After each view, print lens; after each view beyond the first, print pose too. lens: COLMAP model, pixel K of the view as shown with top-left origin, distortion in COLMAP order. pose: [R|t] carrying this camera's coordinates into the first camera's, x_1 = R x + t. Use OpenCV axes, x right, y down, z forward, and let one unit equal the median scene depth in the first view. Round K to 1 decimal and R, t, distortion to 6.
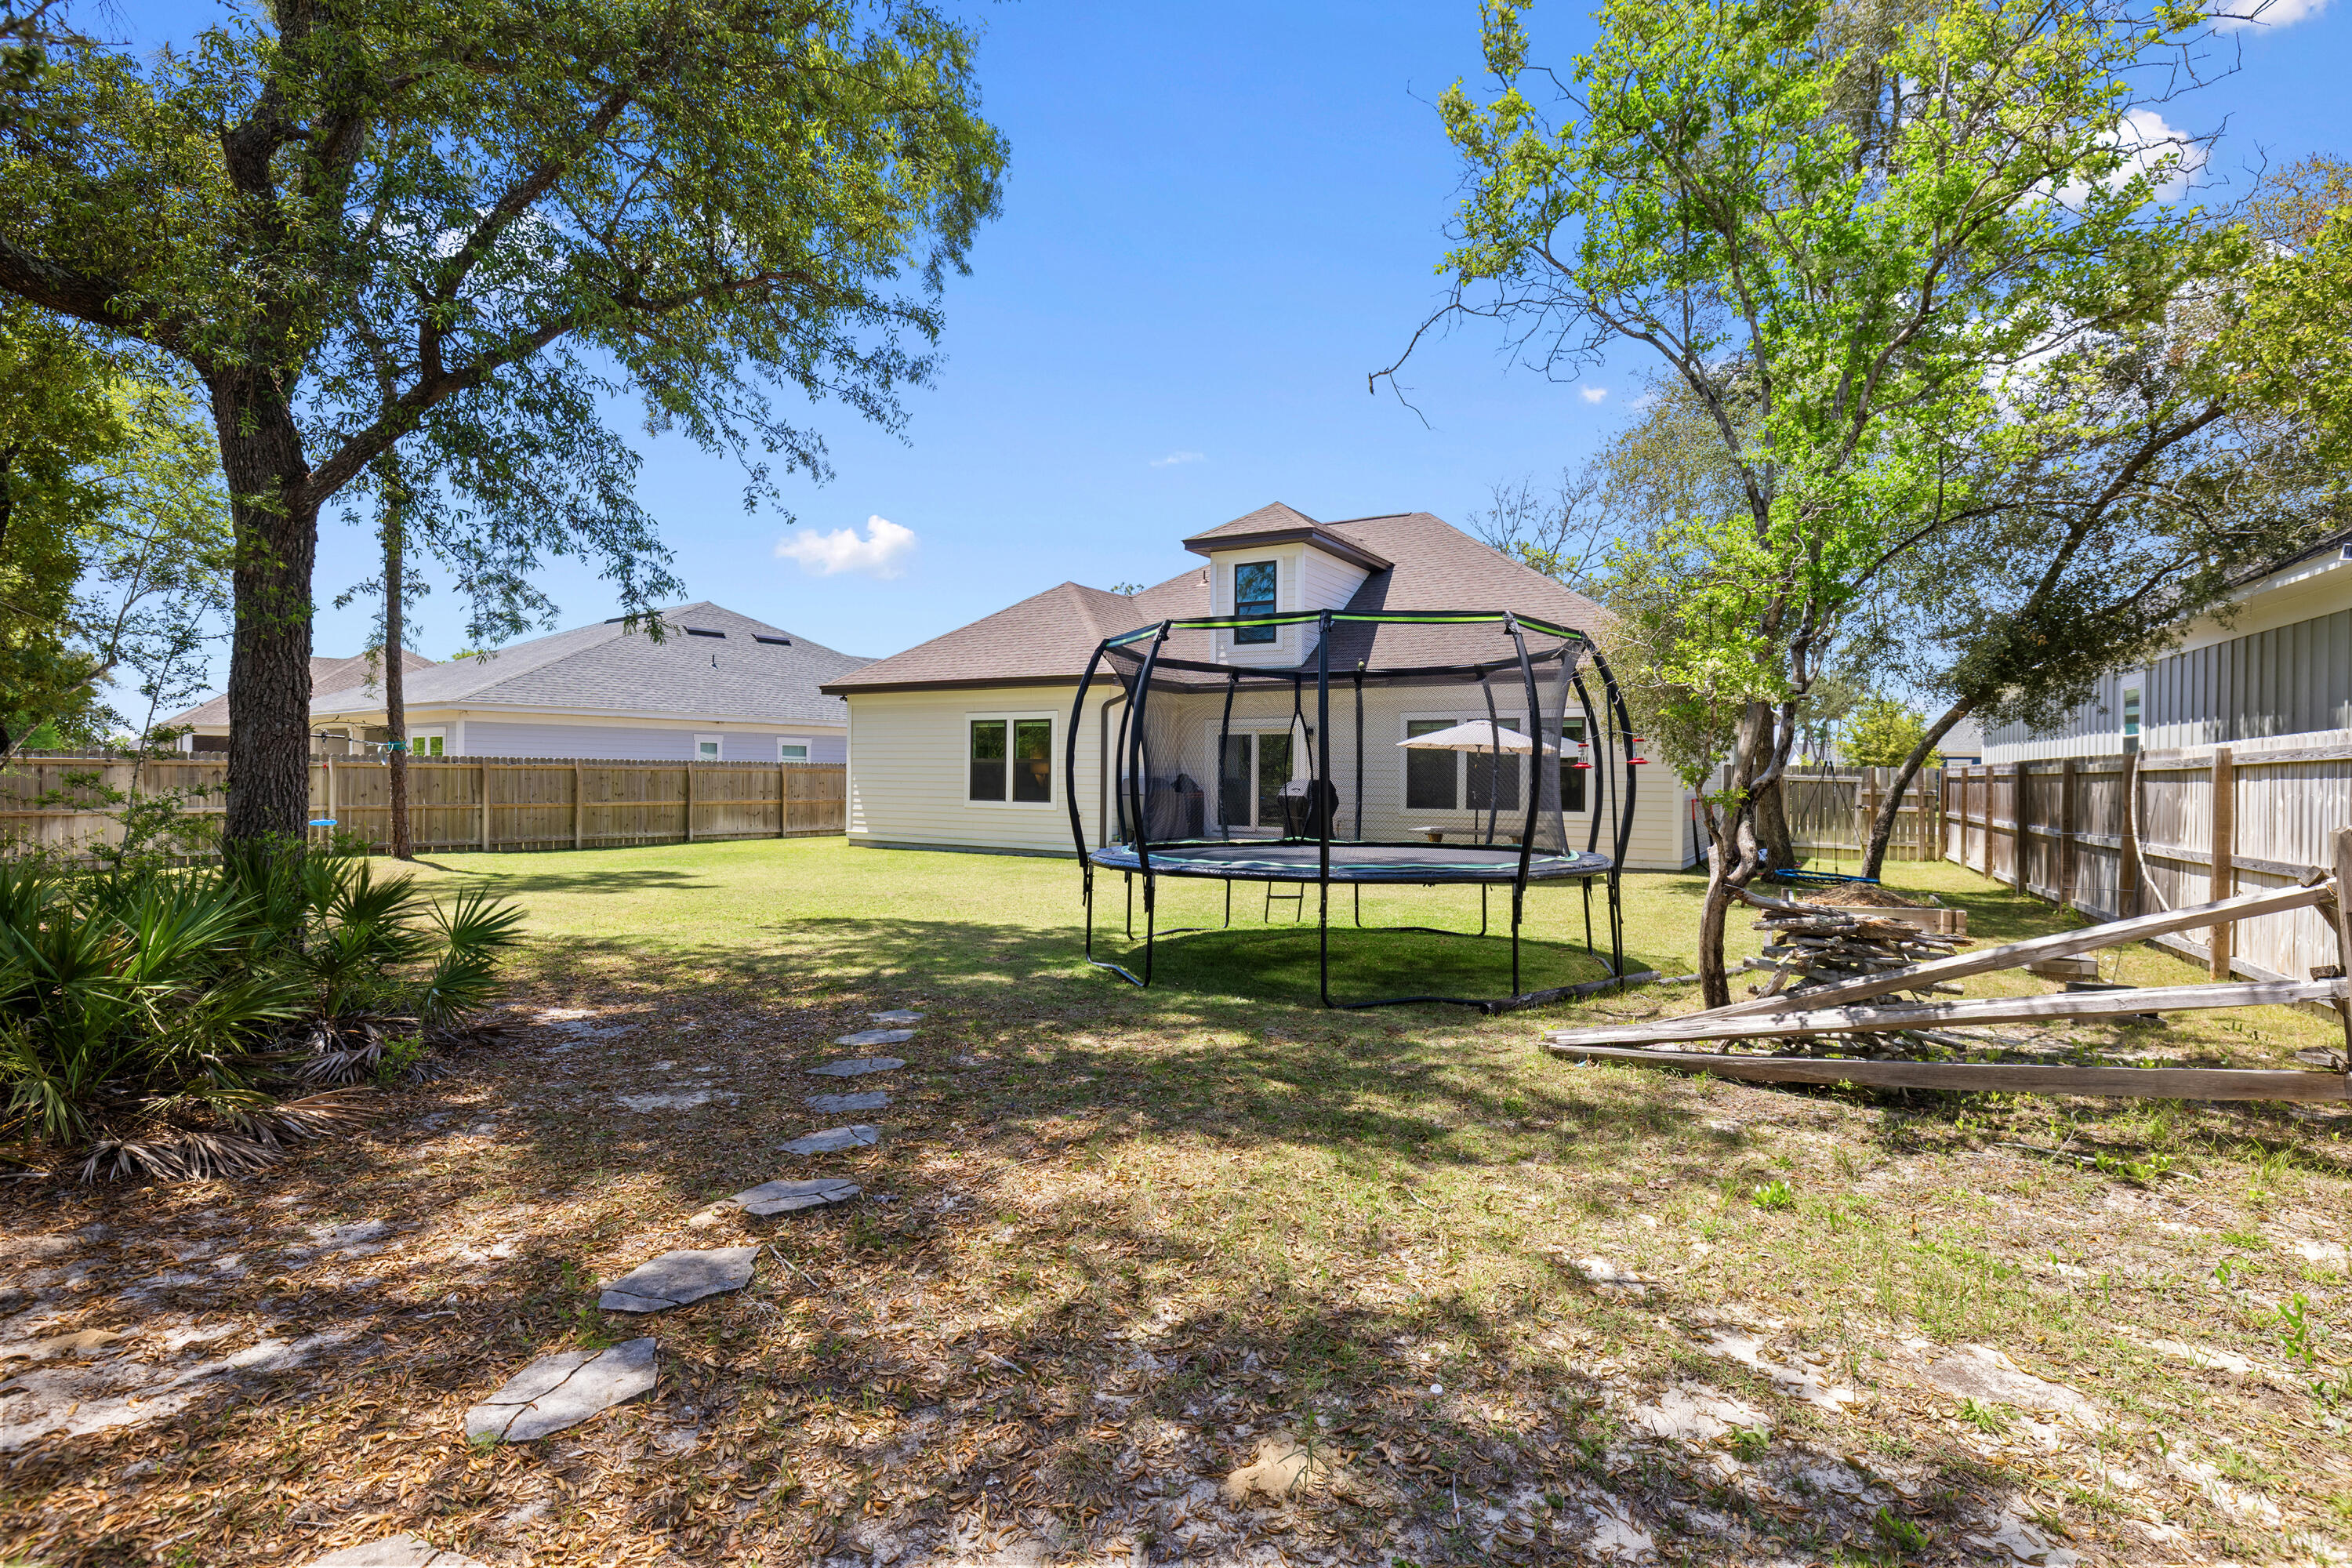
lens RADIAL K [[1160.7, 0, 1179.0], [0, 1160.7, 780.7], [0, 0, 1]] dist [-0.009556, -0.002609]
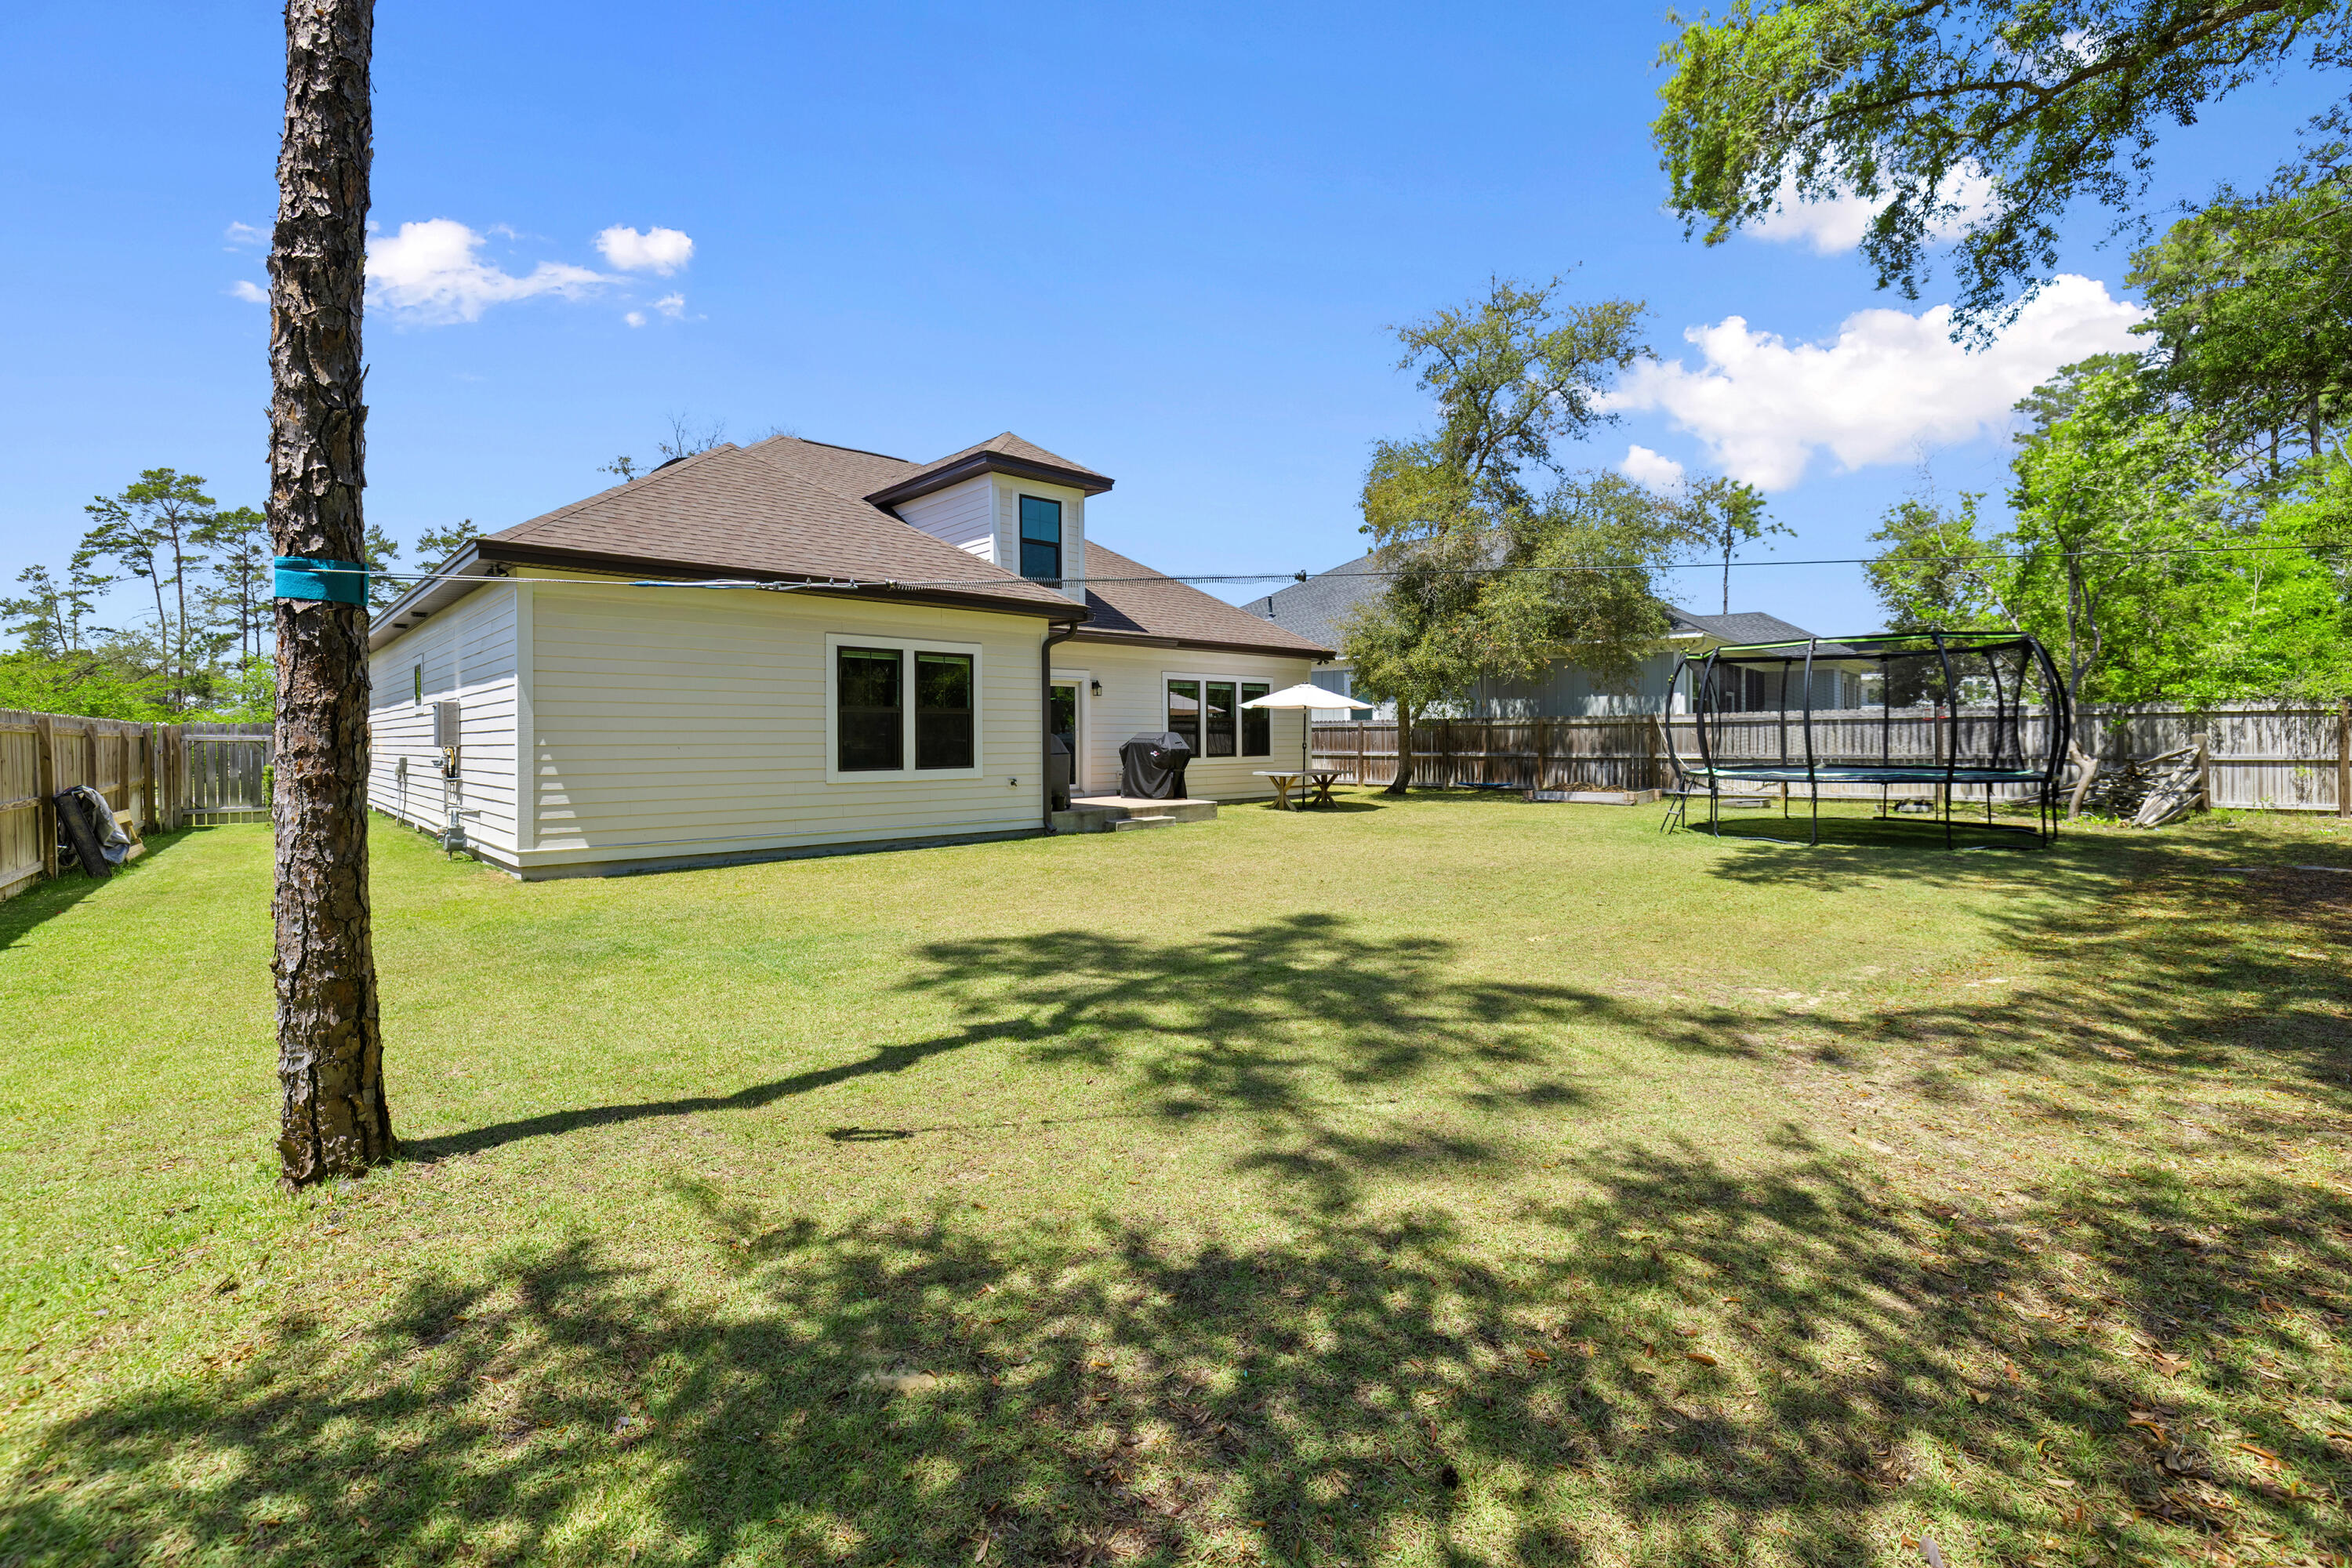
lens RADIAL K [[1007.1, 0, 1171.4], [0, 1007.1, 769.2], [0, 0, 1]] dist [0.001740, -0.000130]
pose [[0.251613, -0.042048, 0.966914, -0.668505], [0.012735, 0.999113, 0.040134, -0.004502], [-0.967744, 0.002215, 0.251925, 0.687926]]
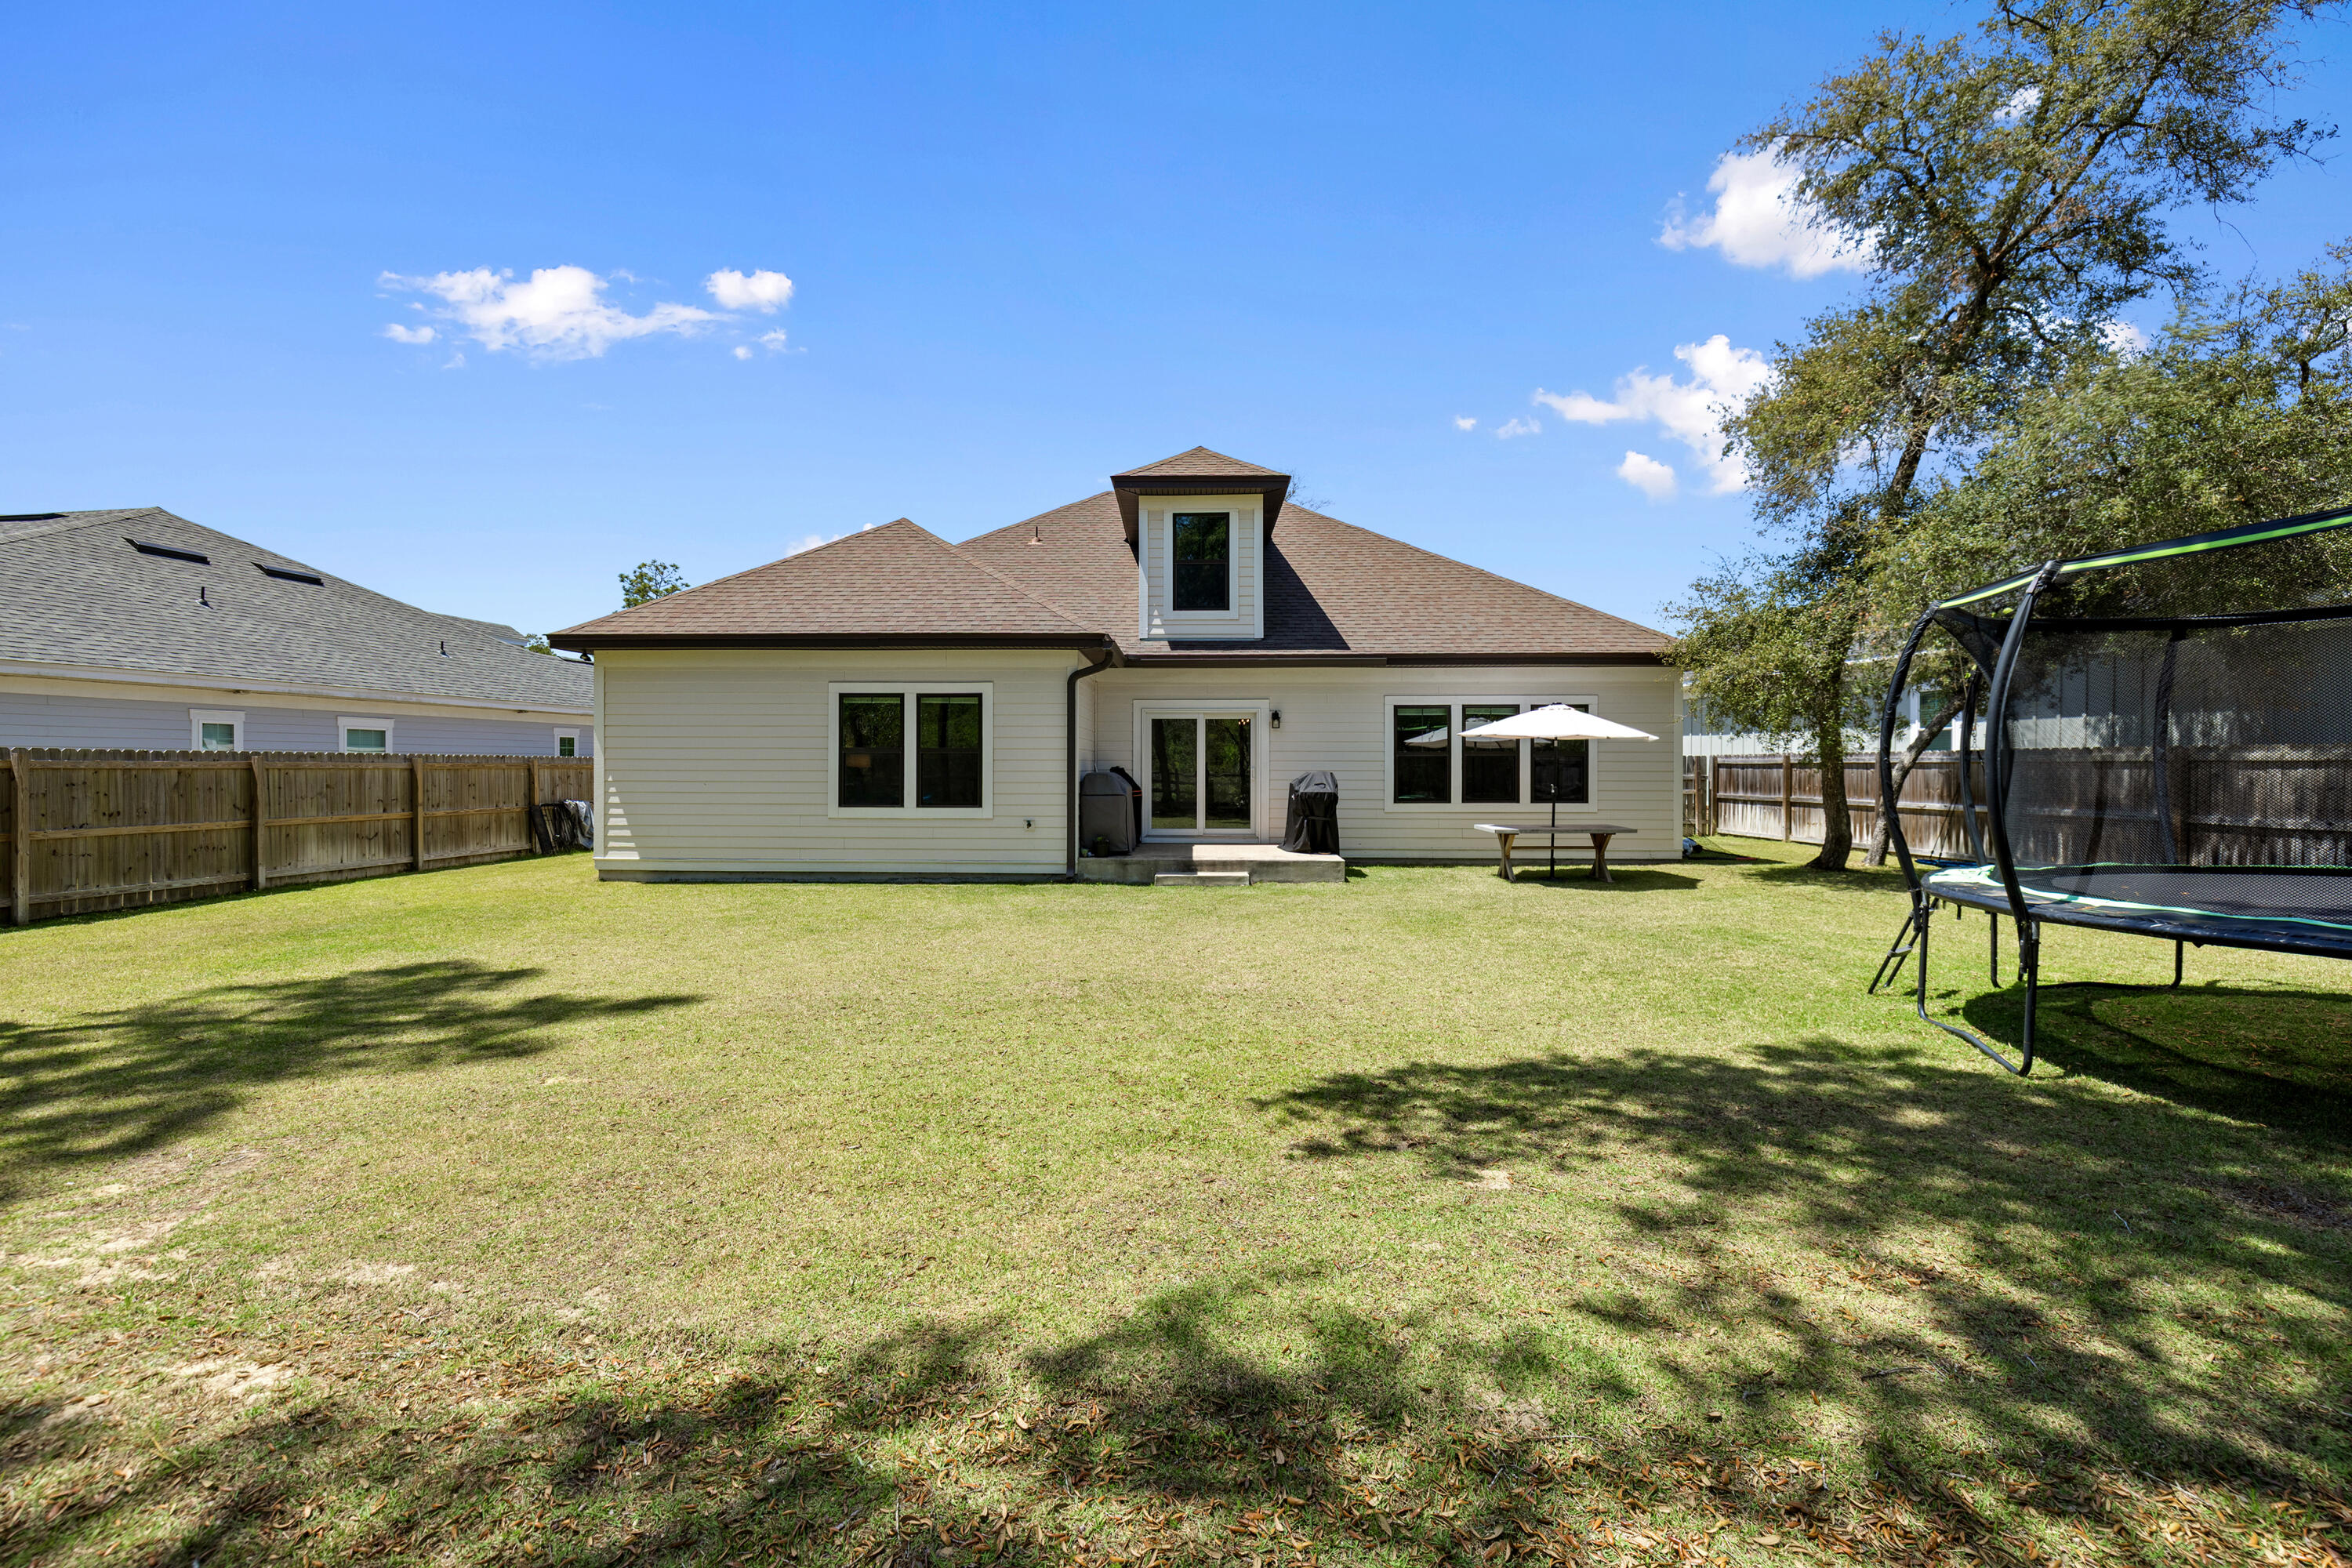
lens RADIAL K [[1007.1, 0, 1178.2], [0, 1007.1, 774.2], [0, 0, 1]] dist [0.001740, -0.000130]
pose [[0.872917, -0.011861, 0.487724, -0.298747], [0.010112, 0.999930, 0.006218, -0.004997], [-0.487764, -0.000496, 0.872976, 0.369759]]
